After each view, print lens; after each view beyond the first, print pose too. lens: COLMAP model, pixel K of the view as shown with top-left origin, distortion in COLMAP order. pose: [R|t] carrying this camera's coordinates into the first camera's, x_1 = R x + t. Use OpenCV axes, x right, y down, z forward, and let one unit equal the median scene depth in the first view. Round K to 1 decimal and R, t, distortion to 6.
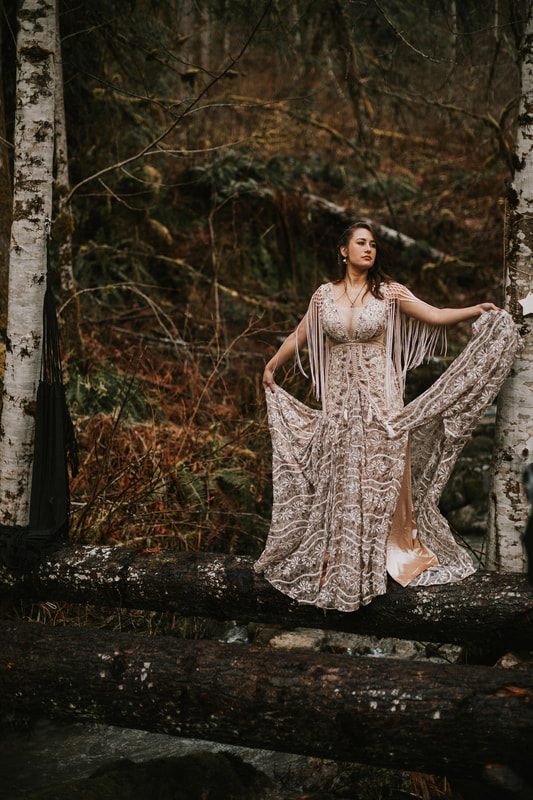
lens RADIAL K [[1355.3, 0, 266.5], [0, 1355.3, 400.0], [0, 0, 1]] dist [-0.213998, 0.687079]
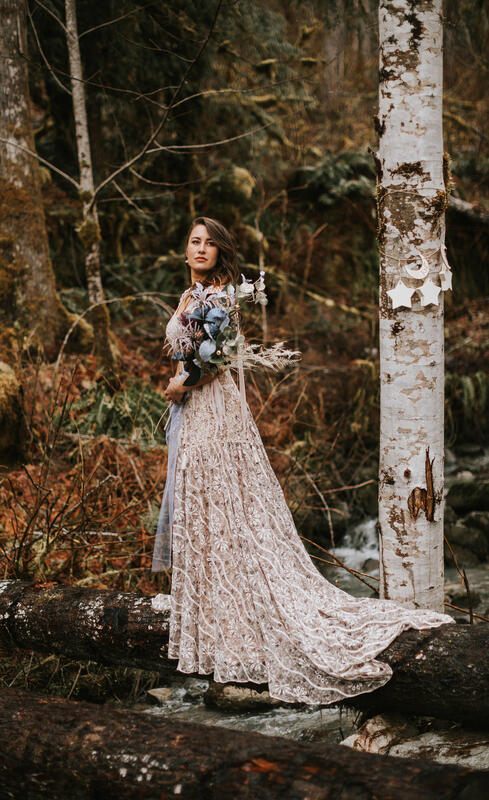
lens RADIAL K [[1422.6, 0, 244.5], [0, 1422.6, 400.0], [0, 0, 1]] dist [-0.207105, 0.442171]
pose [[0.973370, -0.017793, -0.228548, 0.274566], [0.013930, 0.999732, -0.018505, 0.007470], [0.228816, 0.014828, 0.973357, 0.115318]]
